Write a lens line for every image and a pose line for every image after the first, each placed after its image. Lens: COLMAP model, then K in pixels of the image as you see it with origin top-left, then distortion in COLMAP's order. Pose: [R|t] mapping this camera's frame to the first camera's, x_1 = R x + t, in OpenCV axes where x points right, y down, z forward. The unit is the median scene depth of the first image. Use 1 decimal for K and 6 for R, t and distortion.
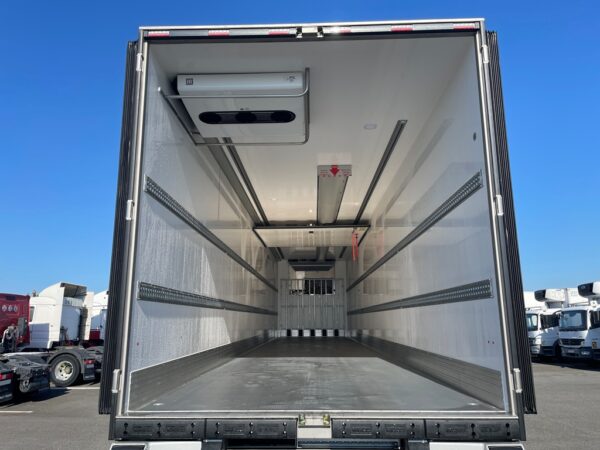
lens RADIAL K [[458.2, 0, 296.6], [0, 458.2, 224.6], [0, 0, 1]] dist [0.046221, -0.005663]
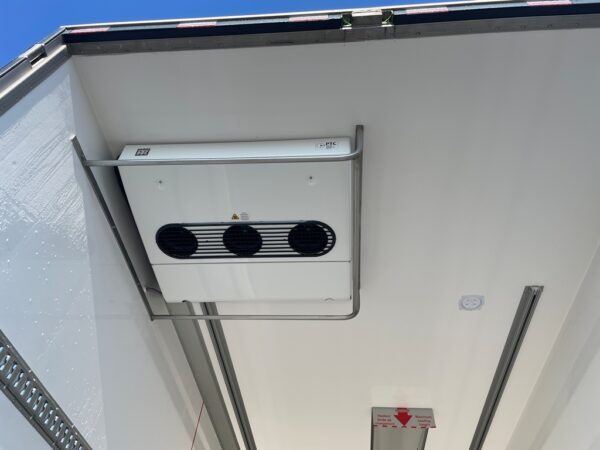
lens RADIAL K [[471.7, 0, 300.0], [0, 471.7, 225.0], [0, 0, 1]] dist [0.060229, 0.000984]
pose [[0.996980, 0.014293, -0.076335, -0.001016], [-0.057757, 0.793556, -0.605750, 0.044364], [0.051918, 0.608329, 0.791985, 0.305792]]
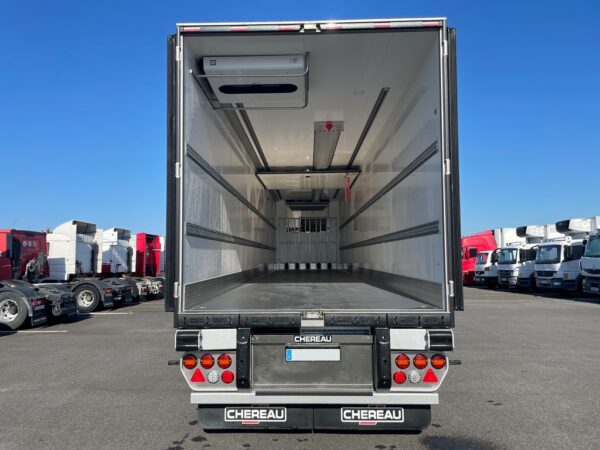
lens RADIAL K [[457.2, 0, 291.8], [0, 457.2, 233.3], [0, 0, 1]] dist [0.010837, 0.000791]
pose [[0.999998, -0.001555, 0.001383, -0.010764], [0.001325, 0.988221, 0.153031, -0.021550], [-0.001605, -0.153029, 0.988220, -0.146435]]
